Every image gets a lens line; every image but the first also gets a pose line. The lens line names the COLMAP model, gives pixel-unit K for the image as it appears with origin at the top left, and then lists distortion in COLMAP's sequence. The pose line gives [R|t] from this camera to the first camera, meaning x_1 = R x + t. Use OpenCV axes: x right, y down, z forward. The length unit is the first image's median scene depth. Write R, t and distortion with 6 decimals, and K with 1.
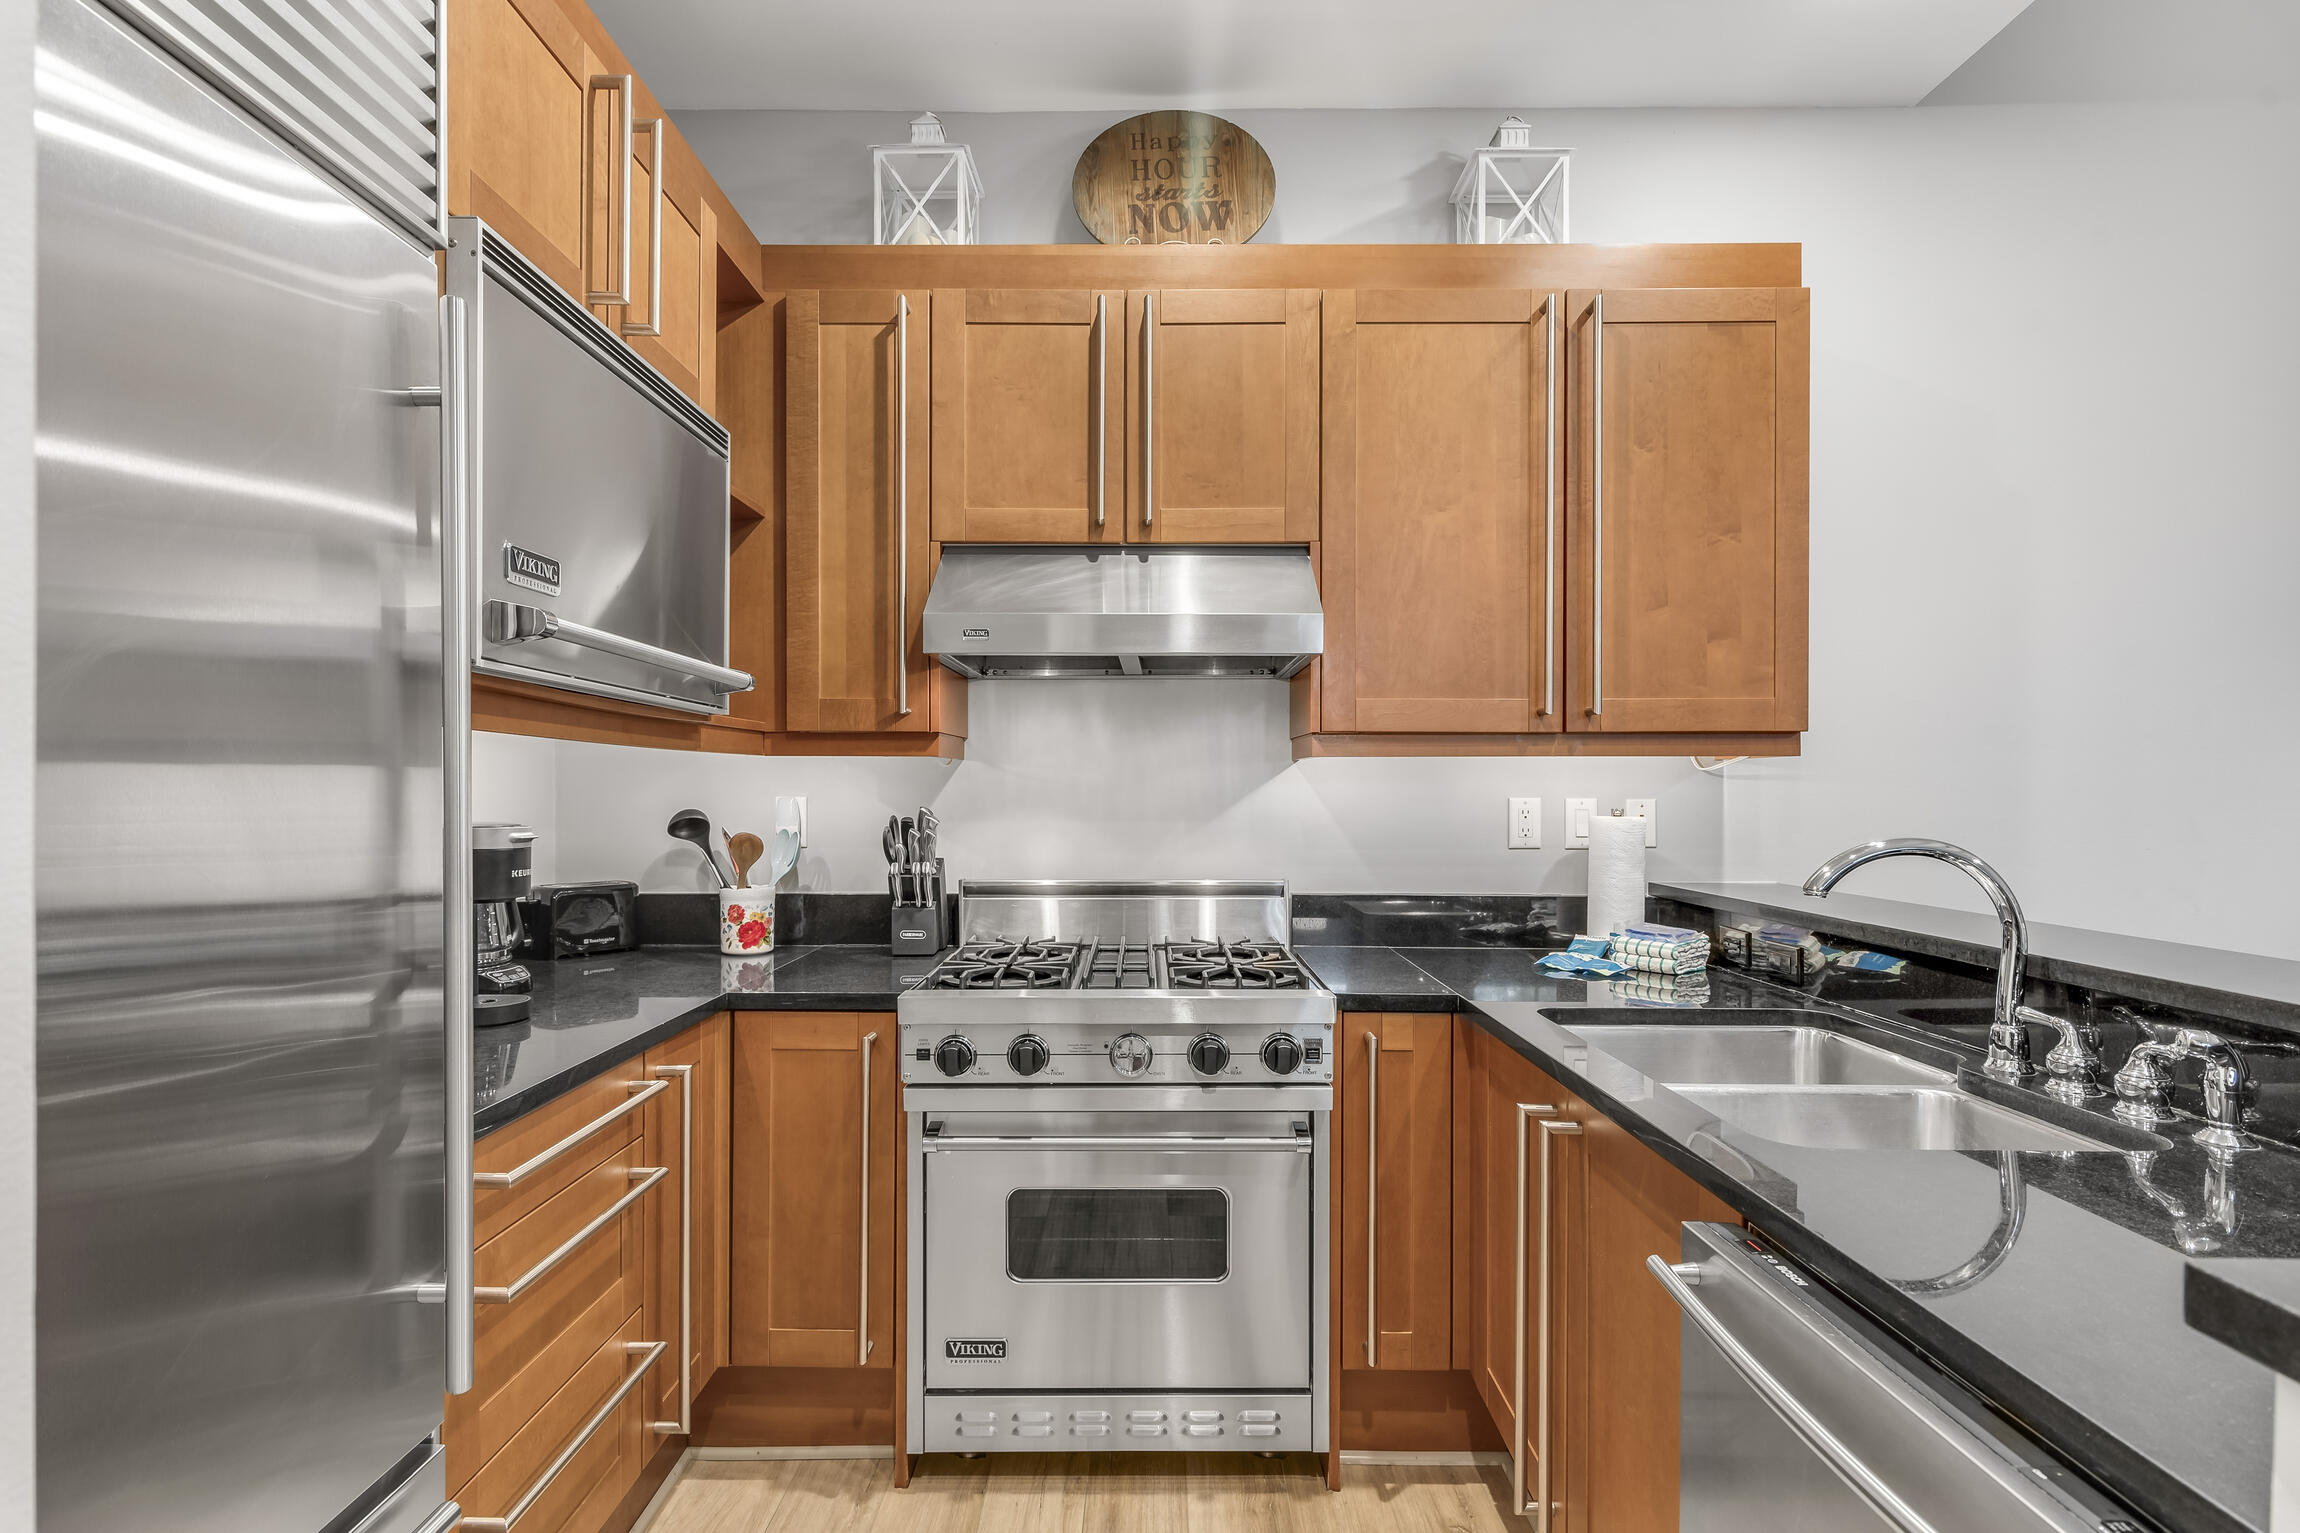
lens RADIAL K [[1261.2, 0, 1149.4], [0, 1261.2, 782.6], [0, 0, 1]] dist [-0.015357, -0.000055]
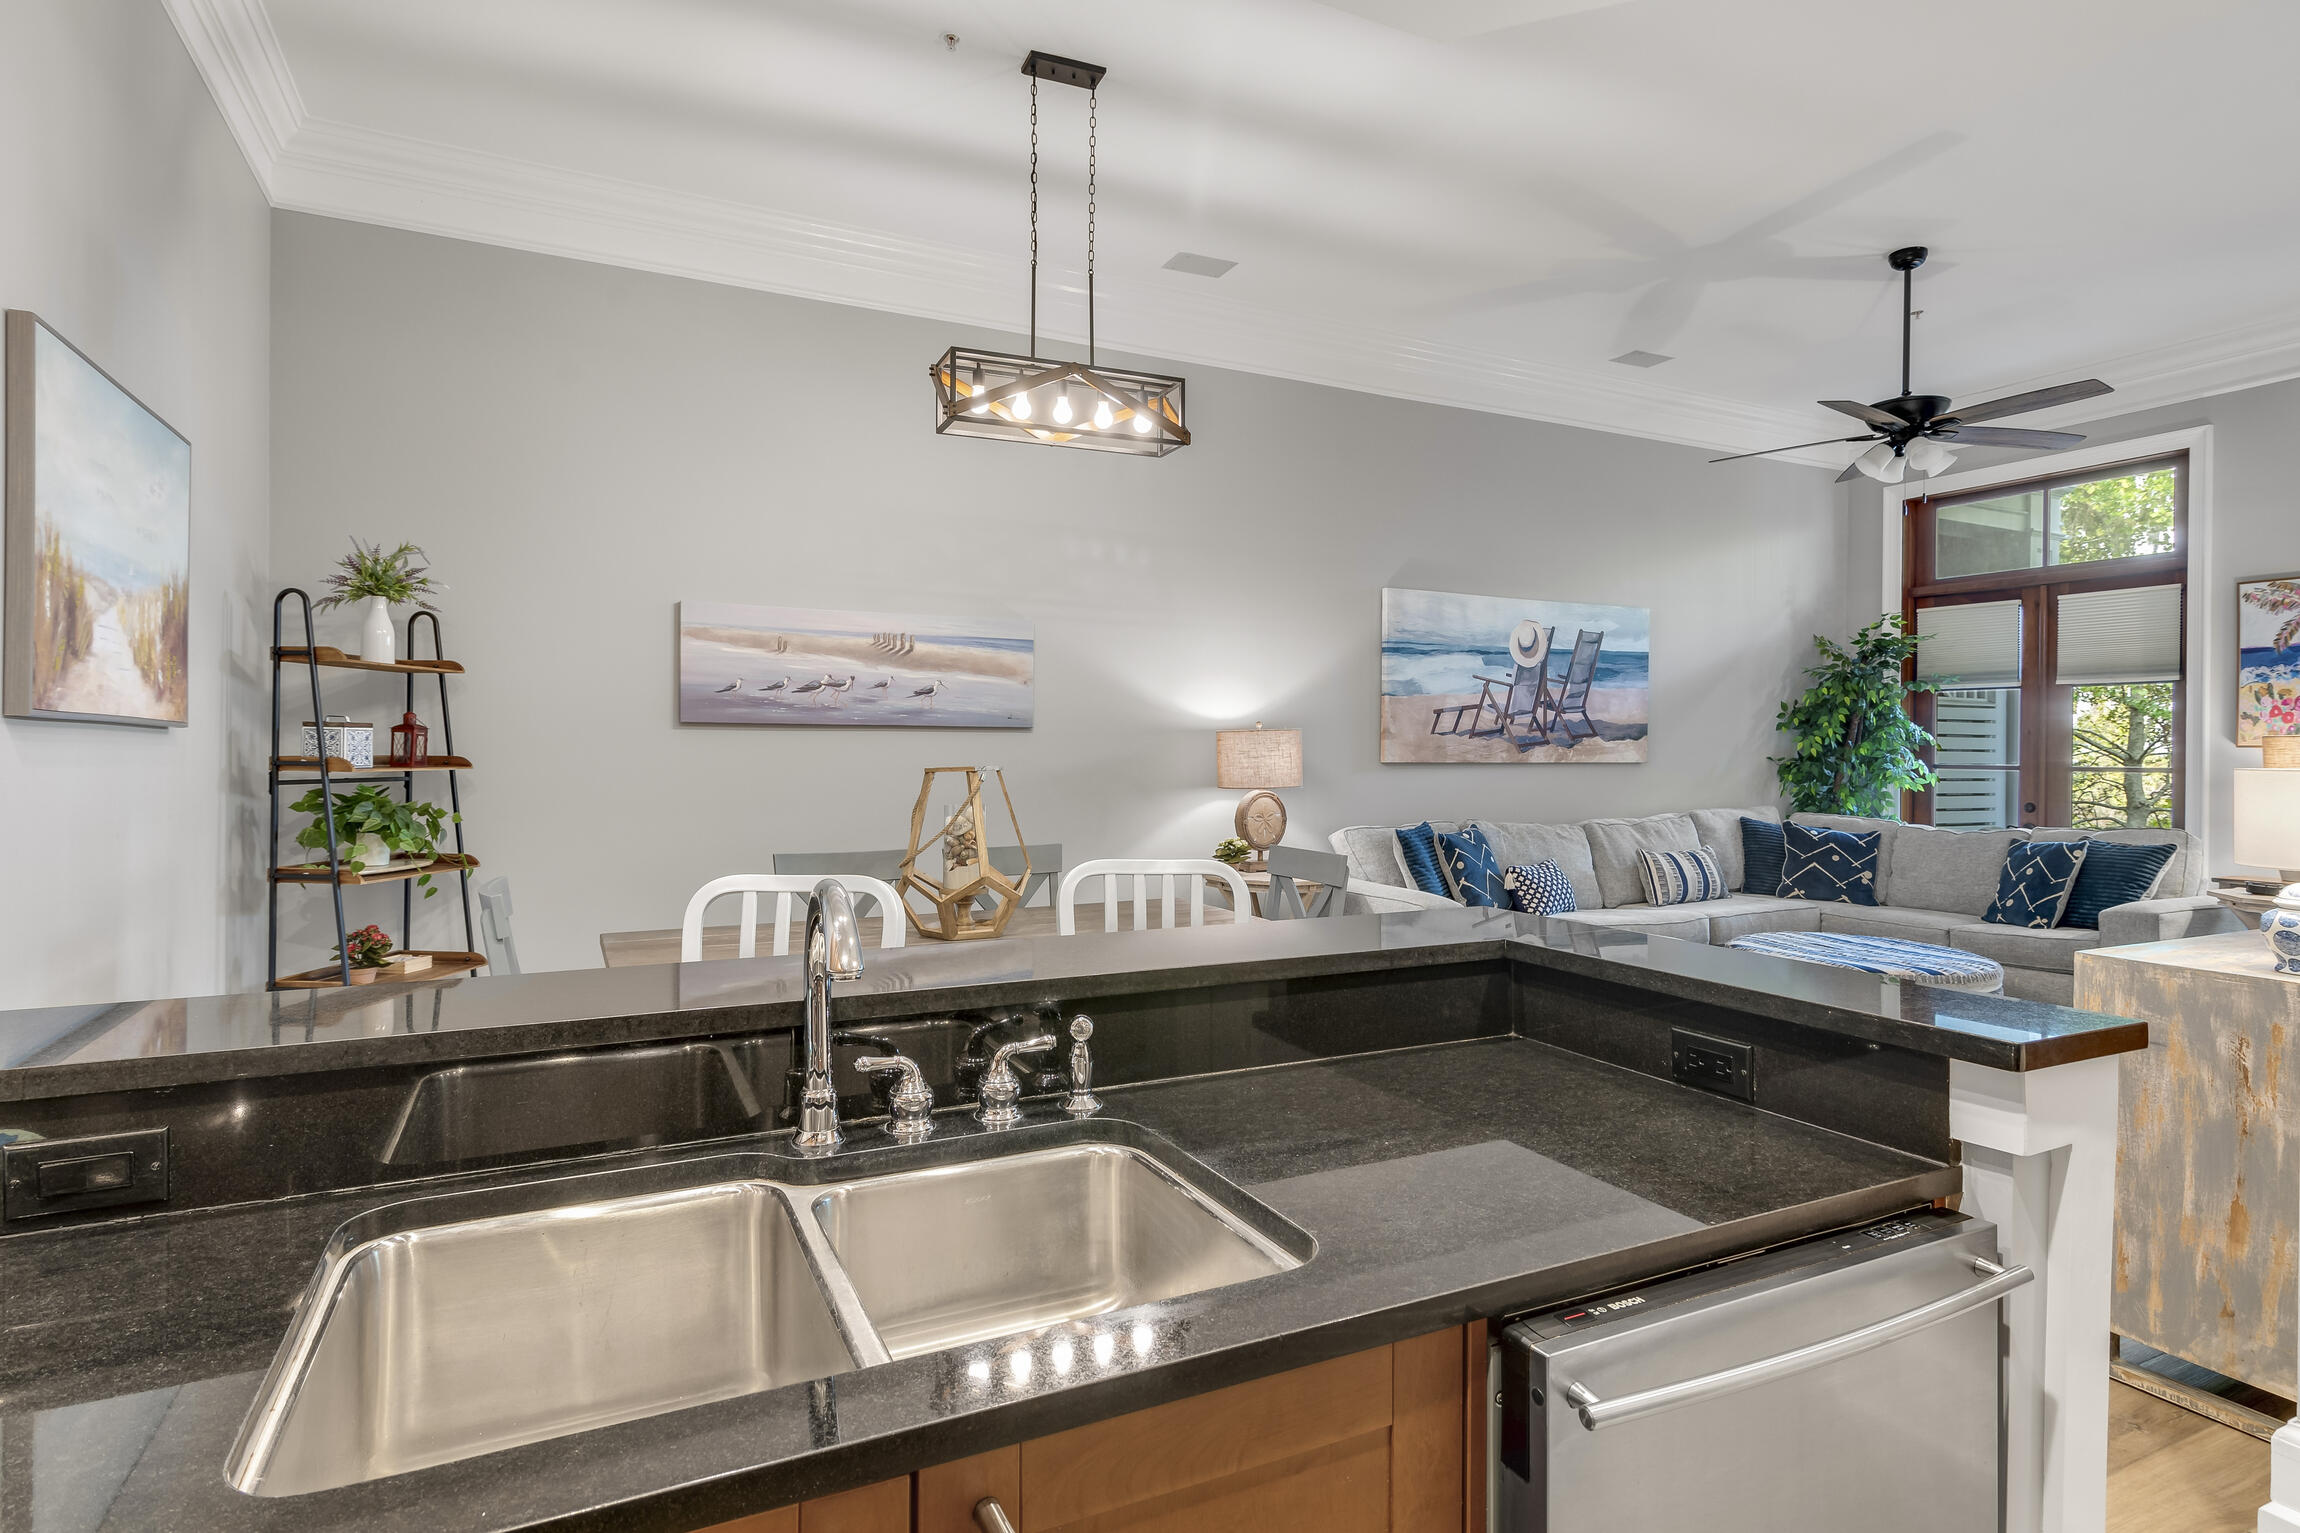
lens RADIAL K [[1136.0, 0, 1153.9], [0, 1136.0, 755.9], [0, 0, 1]] dist [-0.001236, 0.000613]
pose [[-0.425360, -0.013290, 0.904927, -0.084546], [-0.011260, 0.999892, 0.009392, -0.031947], [-0.904954, -0.006194, -0.425464, 0.914415]]
